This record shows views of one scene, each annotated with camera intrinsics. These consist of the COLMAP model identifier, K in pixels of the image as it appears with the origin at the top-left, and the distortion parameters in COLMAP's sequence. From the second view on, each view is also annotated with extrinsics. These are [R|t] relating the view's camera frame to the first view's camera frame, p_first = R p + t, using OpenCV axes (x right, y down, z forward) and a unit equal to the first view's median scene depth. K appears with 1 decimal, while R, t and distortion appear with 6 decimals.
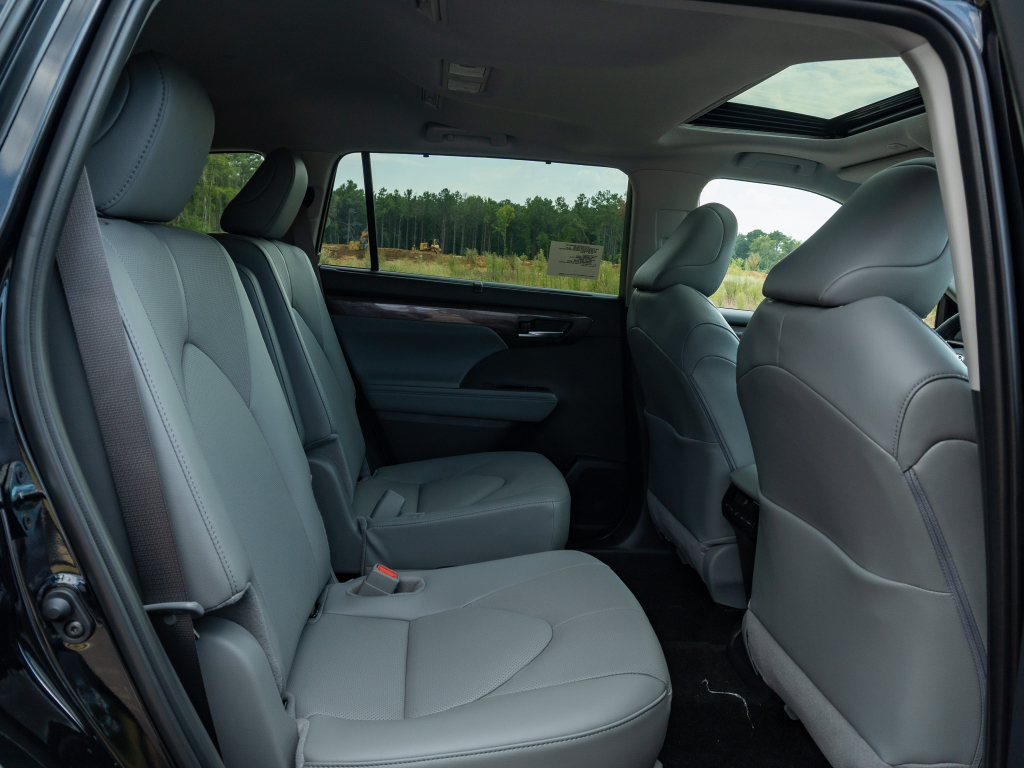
lens RADIAL K [[769.4, 0, 512.0], [0, 769.4, 384.0], [0, 0, 1]] dist [-0.013777, 0.000226]
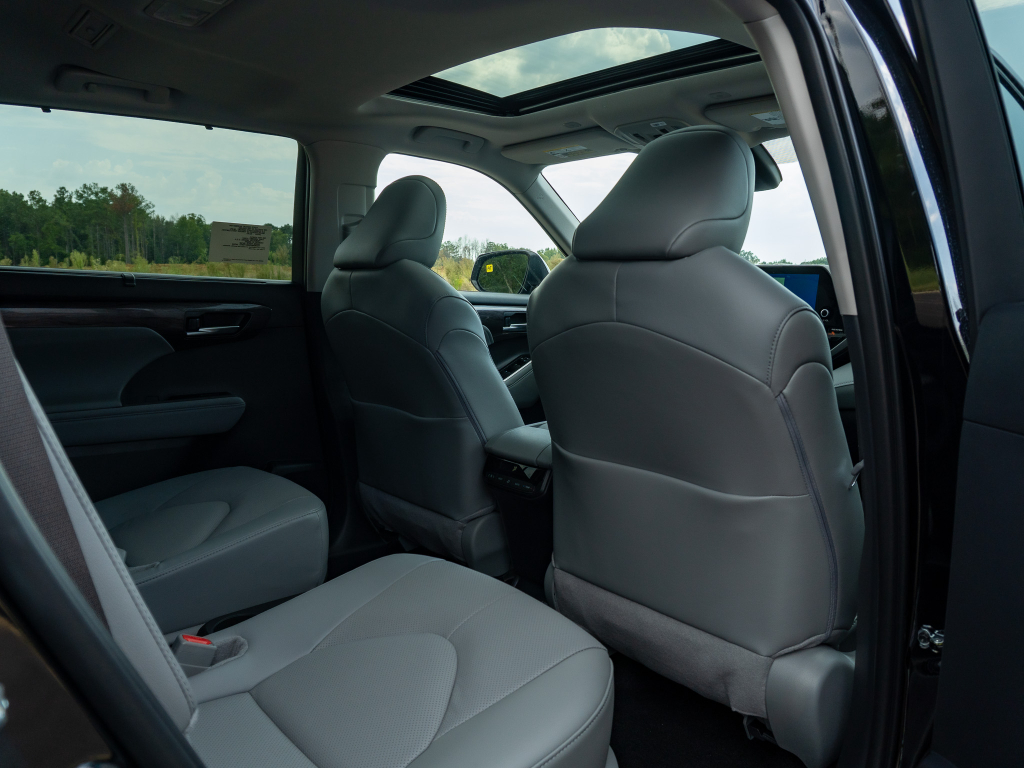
lens RADIAL K [[769.4, 0, 512.0], [0, 769.4, 384.0], [0, 0, 1]] dist [-0.013777, 0.000226]
pose [[0.821676, -0.130319, 0.554856, -0.215726], [0.126566, 0.990923, 0.045309, -0.002745], [-0.555724, 0.032997, 0.830712, 0.133422]]
